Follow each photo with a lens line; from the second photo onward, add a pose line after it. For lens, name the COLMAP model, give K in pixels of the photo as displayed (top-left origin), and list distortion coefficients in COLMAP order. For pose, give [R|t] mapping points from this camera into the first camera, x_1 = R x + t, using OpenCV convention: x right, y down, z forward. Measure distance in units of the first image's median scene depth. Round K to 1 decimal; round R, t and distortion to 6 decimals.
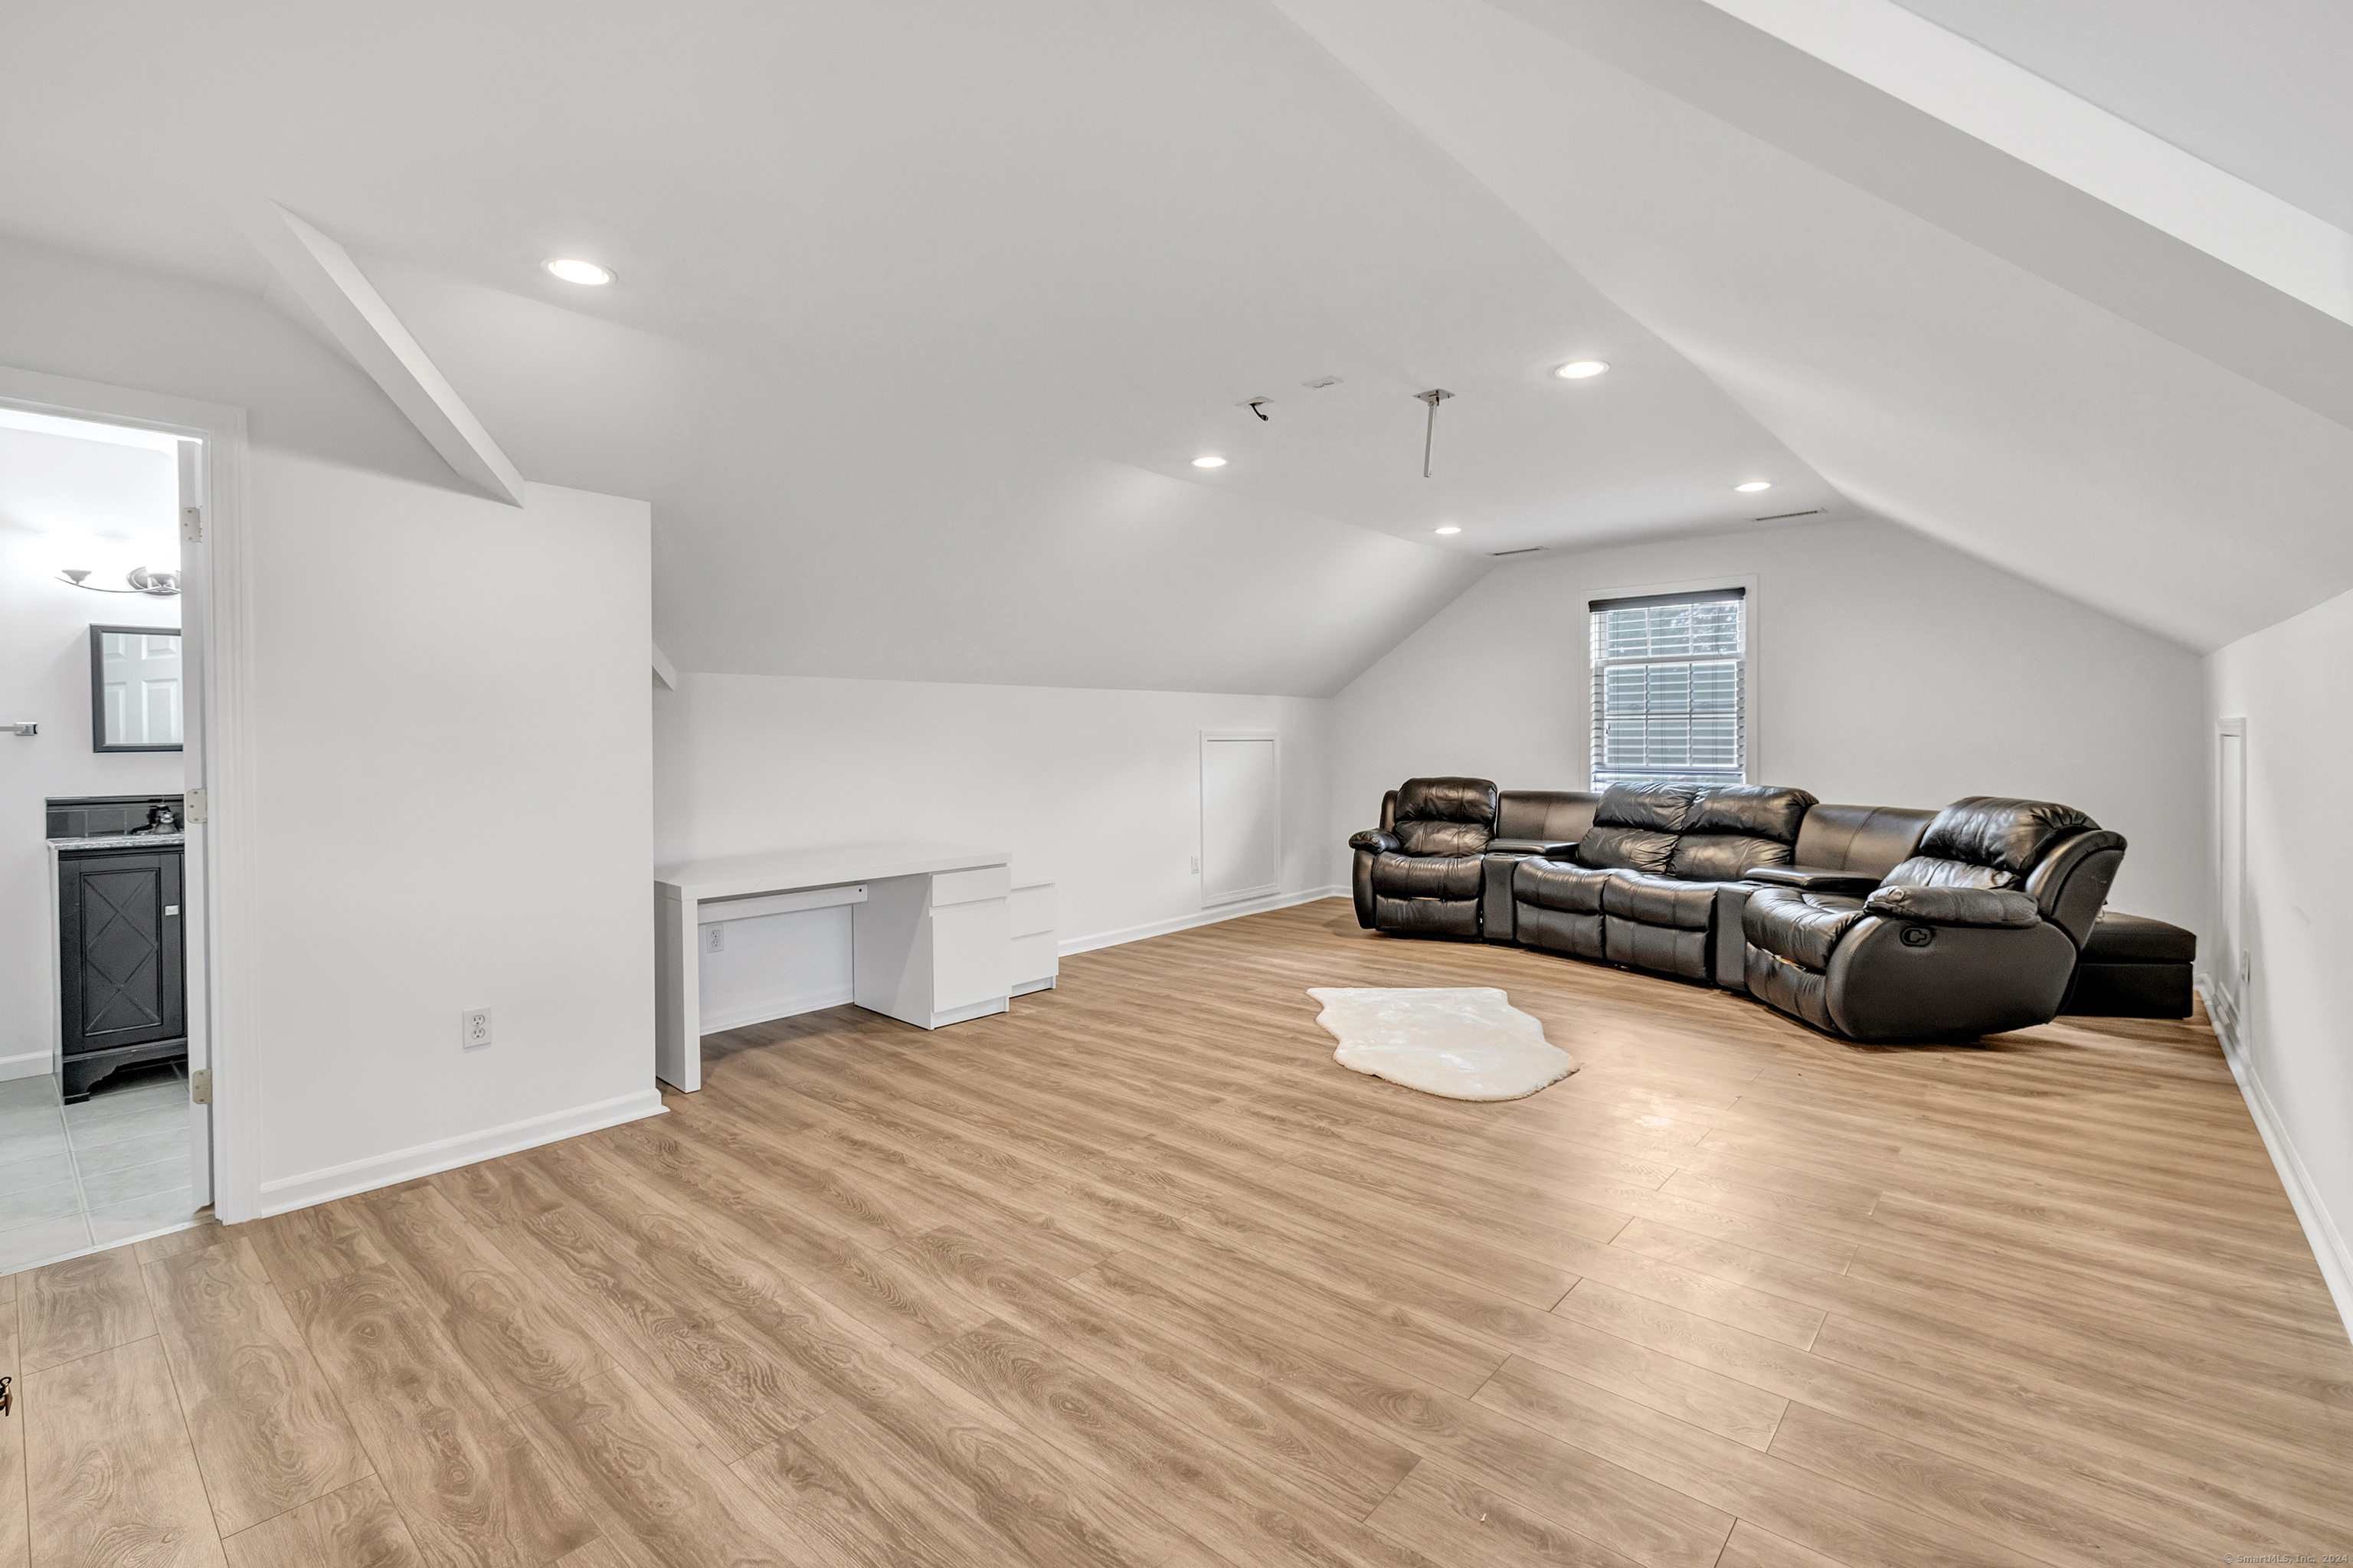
lens RADIAL K [[1020.0, 0, 1153.2], [0, 1020.0, 763.2], [0, 0, 1]] dist [0.003349, 0.000940]
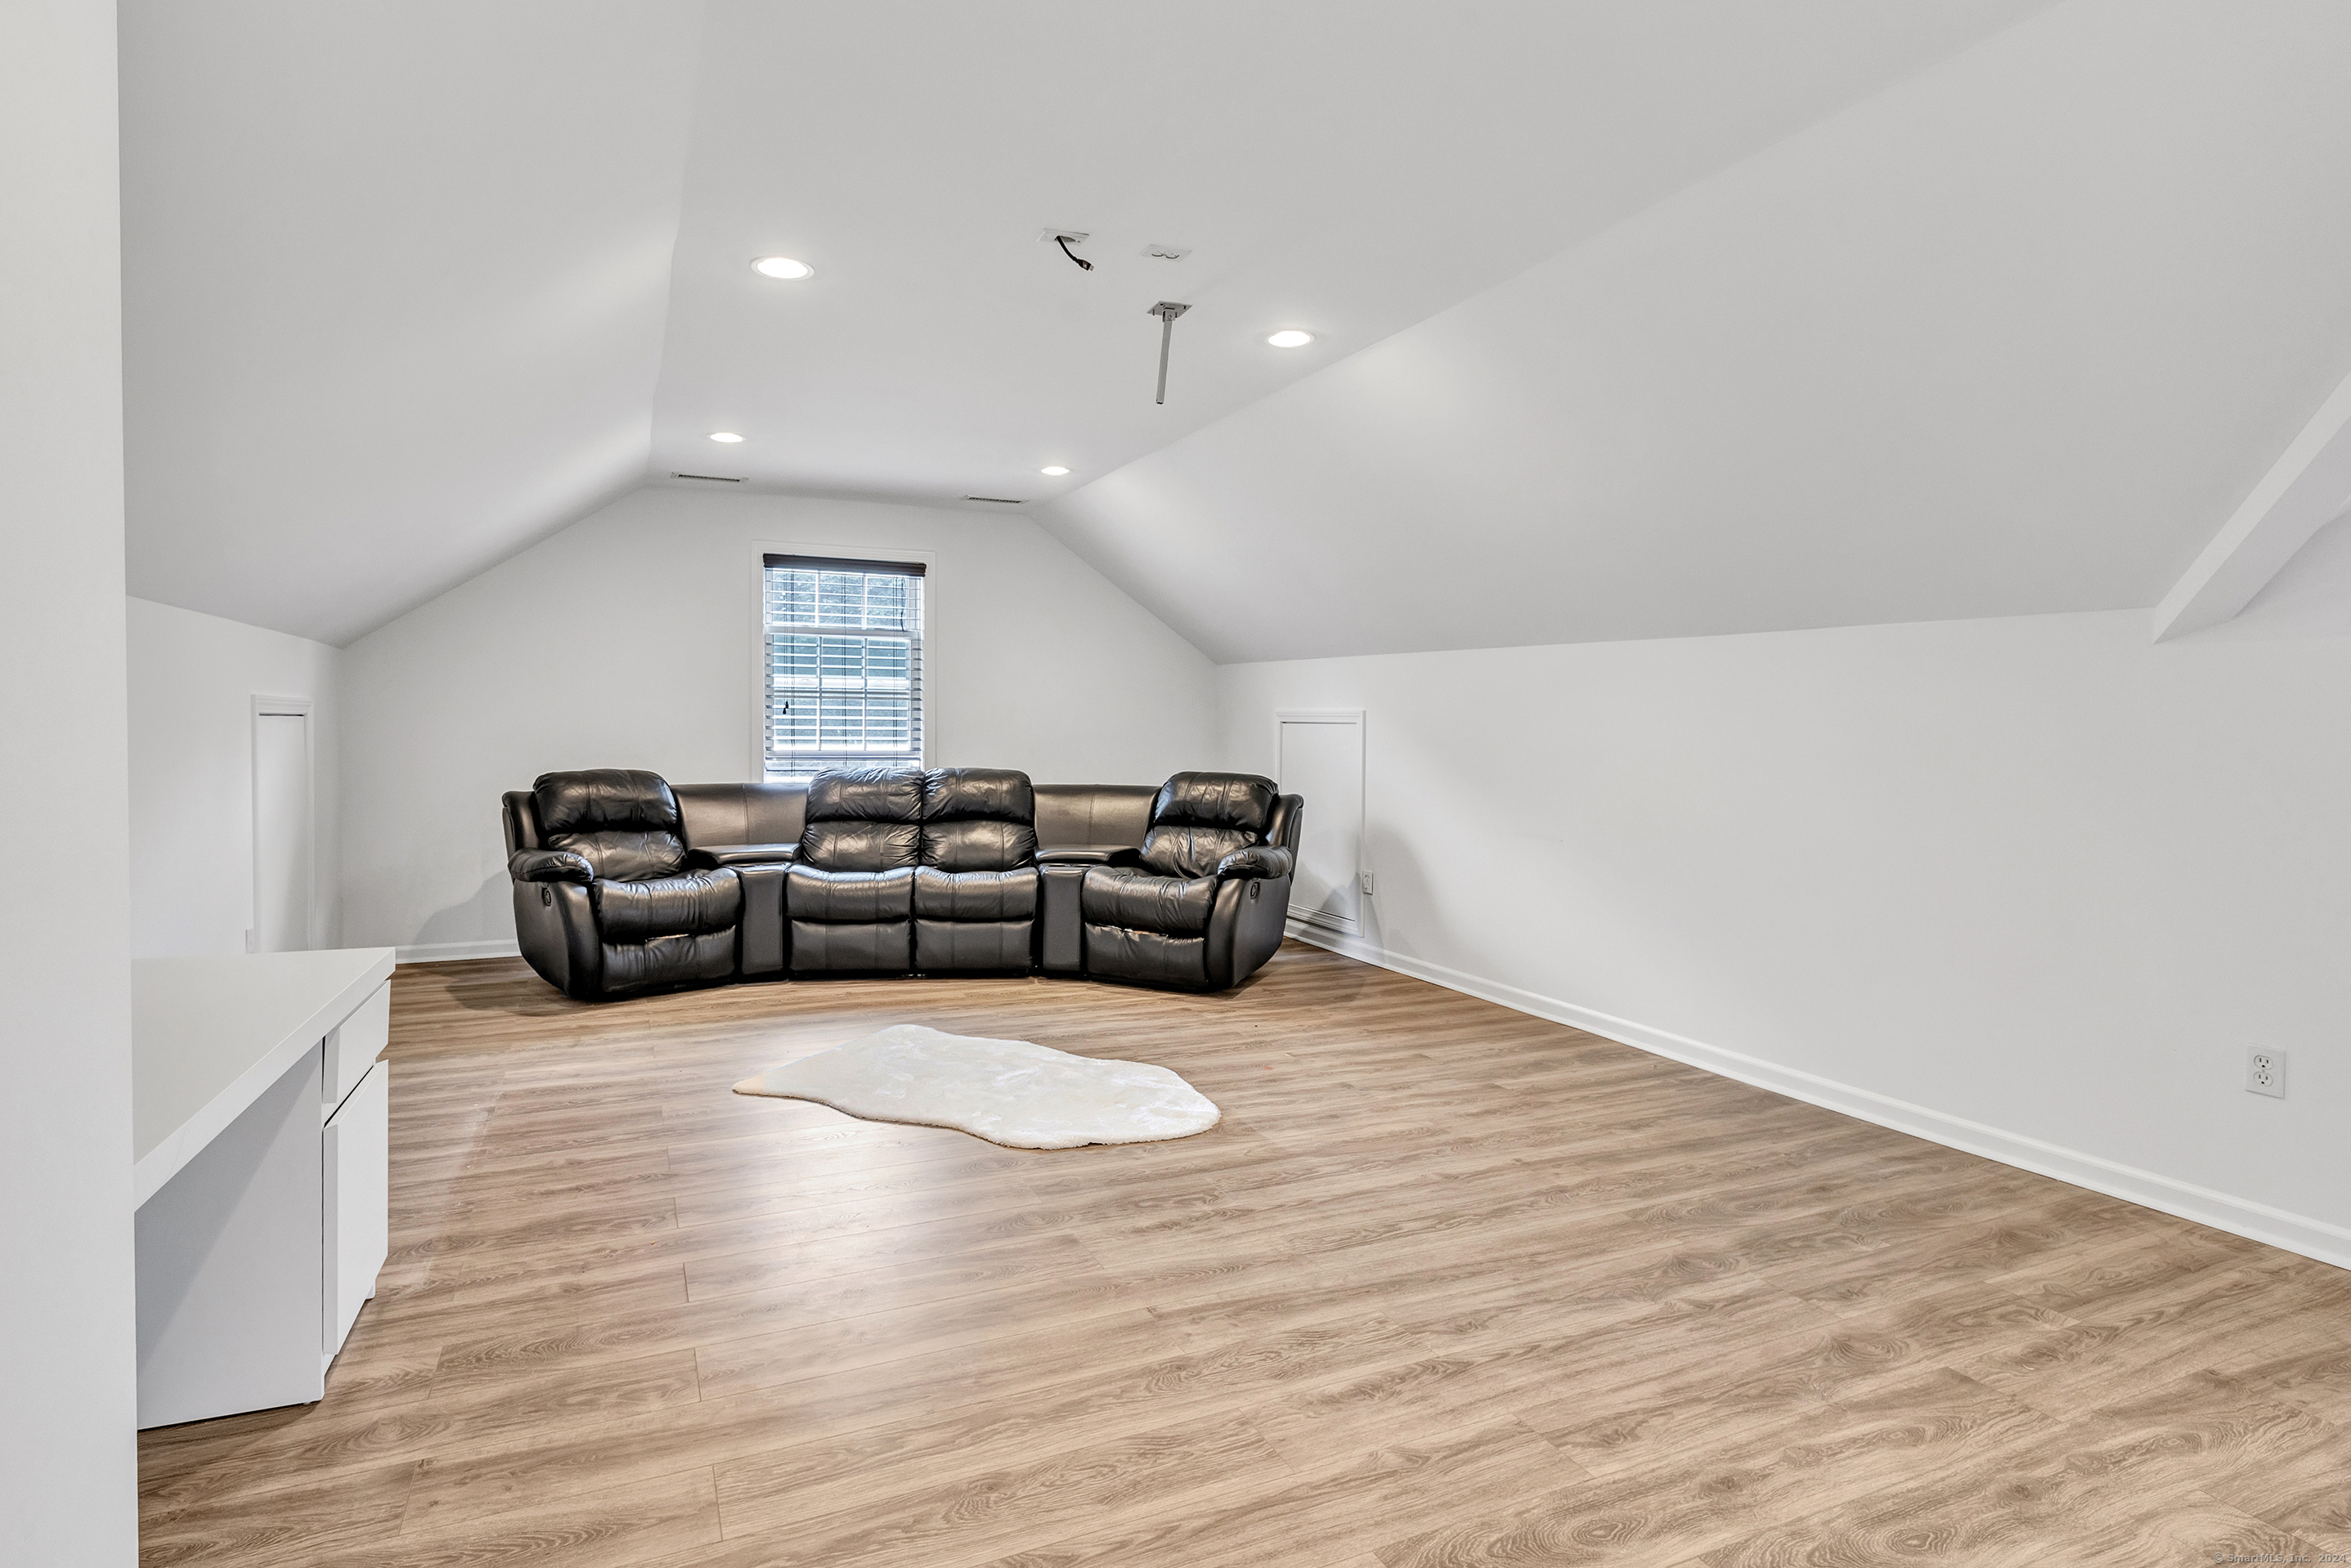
lens RADIAL K [[1182.9, 0, 1126.5], [0, 1182.9, 781.7], [0, 0, 1]] dist [0.002384, 0.002083]
pose [[0.434997, -0.036405, 0.899696, -0.603894], [0.008371, 0.999303, 0.036388, -0.010099], [-0.900393, -0.008297, 0.434998, 0.587908]]
